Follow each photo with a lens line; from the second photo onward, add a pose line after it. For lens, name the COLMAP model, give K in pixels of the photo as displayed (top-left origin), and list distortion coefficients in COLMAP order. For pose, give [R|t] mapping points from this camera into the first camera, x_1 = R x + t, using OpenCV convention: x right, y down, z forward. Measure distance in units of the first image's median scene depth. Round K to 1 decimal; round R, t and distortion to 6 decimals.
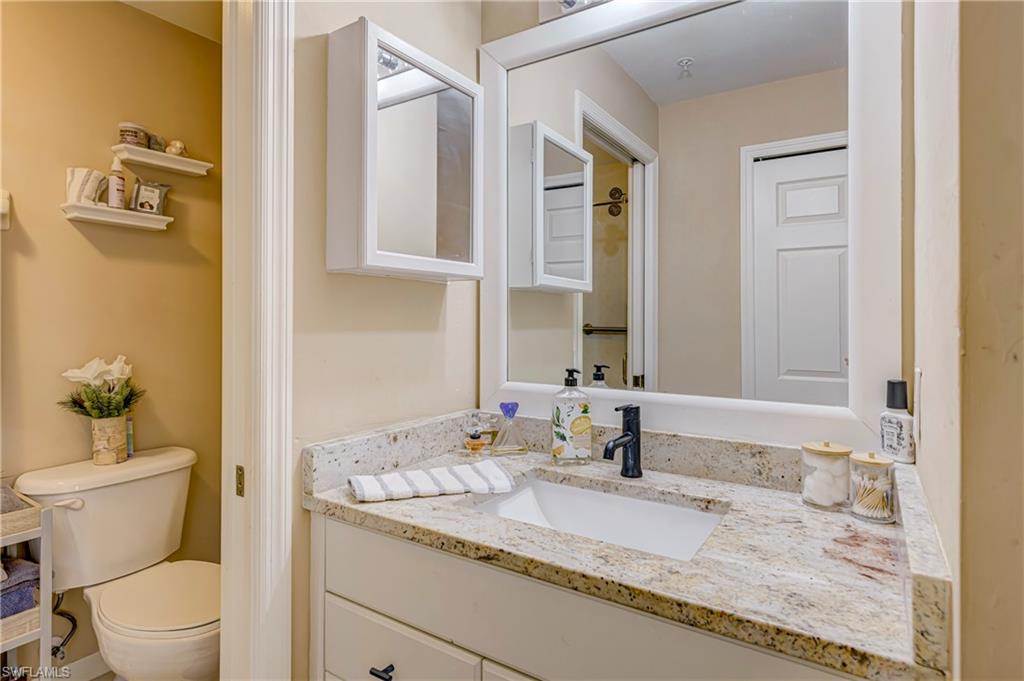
lens RADIAL K [[551.2, 0, 515.8], [0, 551.2, 323.5], [0, 0, 1]] dist [0.010762, -0.001555]
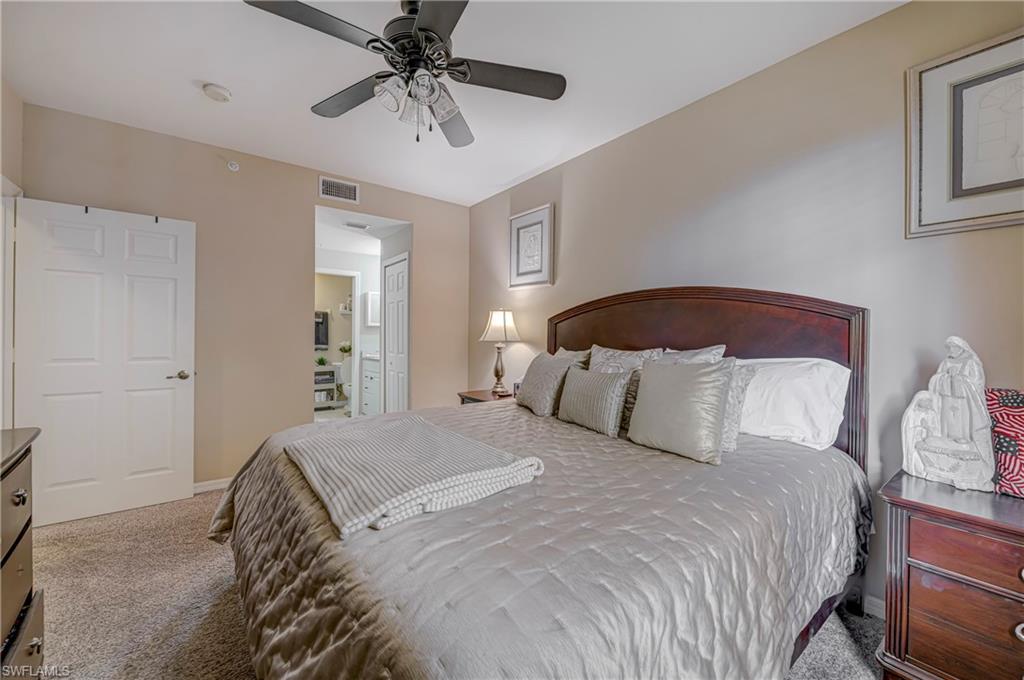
lens RADIAL K [[404.5, 0, 513.0], [0, 404.5, 333.6], [0, 0, 1]] dist [-0.002264, -0.000503]
pose [[0.945585, -0.003790, -0.325354, 2.568929], [0.000029, 0.999933, -0.011564, 0.051980], [0.325376, 0.010925, 0.945522, -2.689439]]
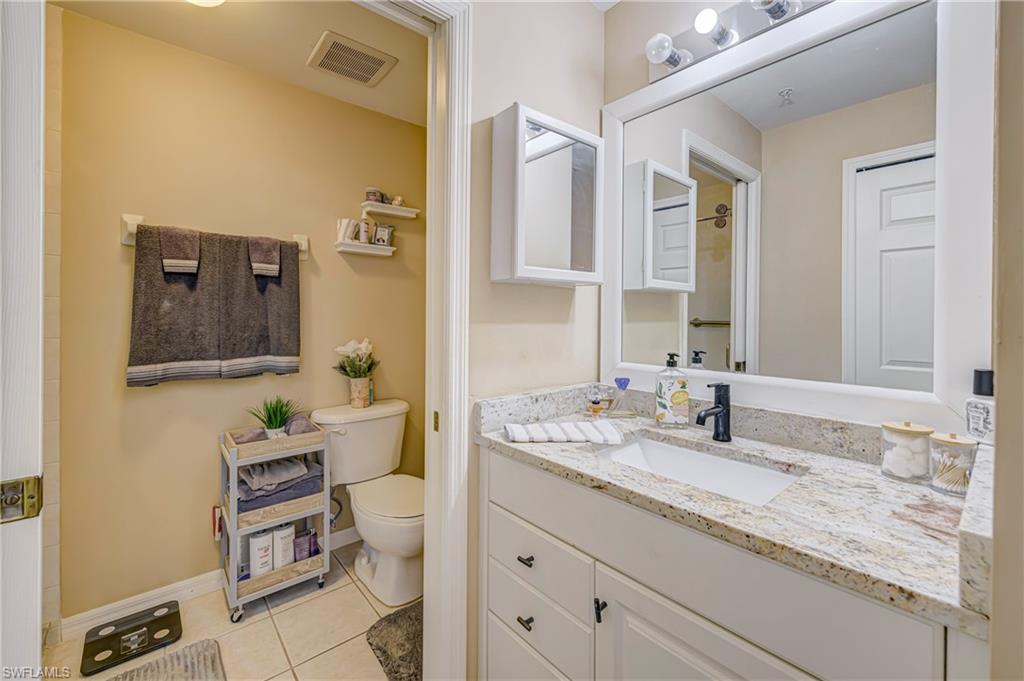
lens RADIAL K [[428.2, 0, 510.9], [0, 428.2, 315.2], [0, 0, 1]] dist [0.001261, -0.000142]
pose [[0.958598, -0.000762, -0.284761, 0.020378], [-0.001154, 0.999978, -0.006561, 0.001327], [0.284759, 0.006618, 0.958576, -0.043081]]
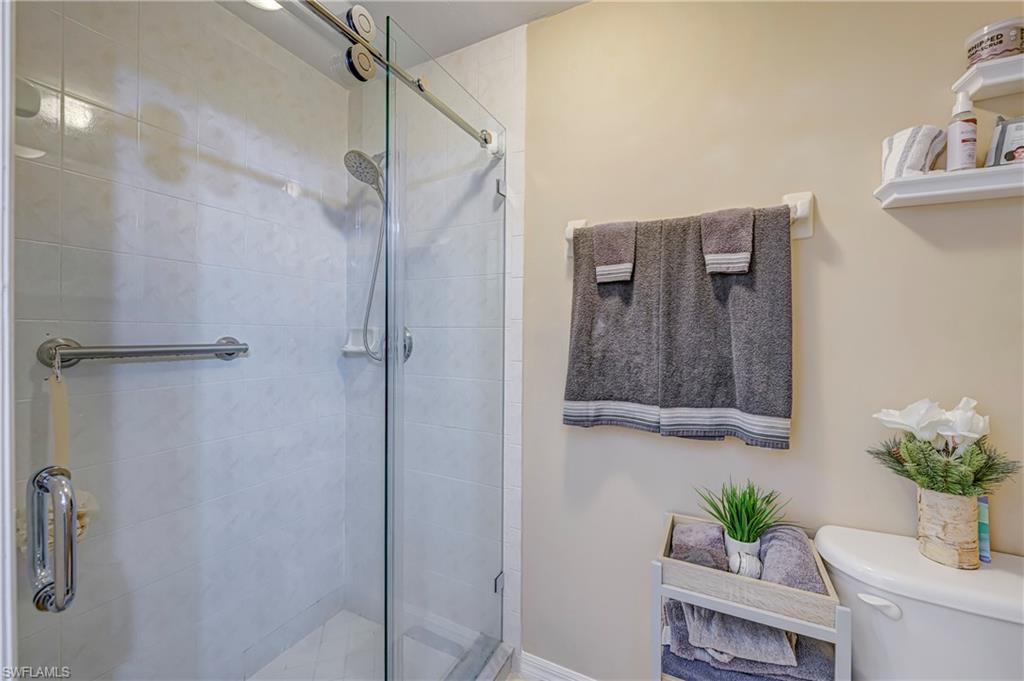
lens RADIAL K [[404.5, 0, 513.0], [0, 404.5, 334.1], [0, 0, 1]] dist [-0.002264, -0.000503]
pose [[0.120875, -0.003706, -0.992661, -0.436425], [-0.011742, 0.999918, -0.005163, -0.010453], [0.992598, 0.012280, 0.120821, 0.585670]]
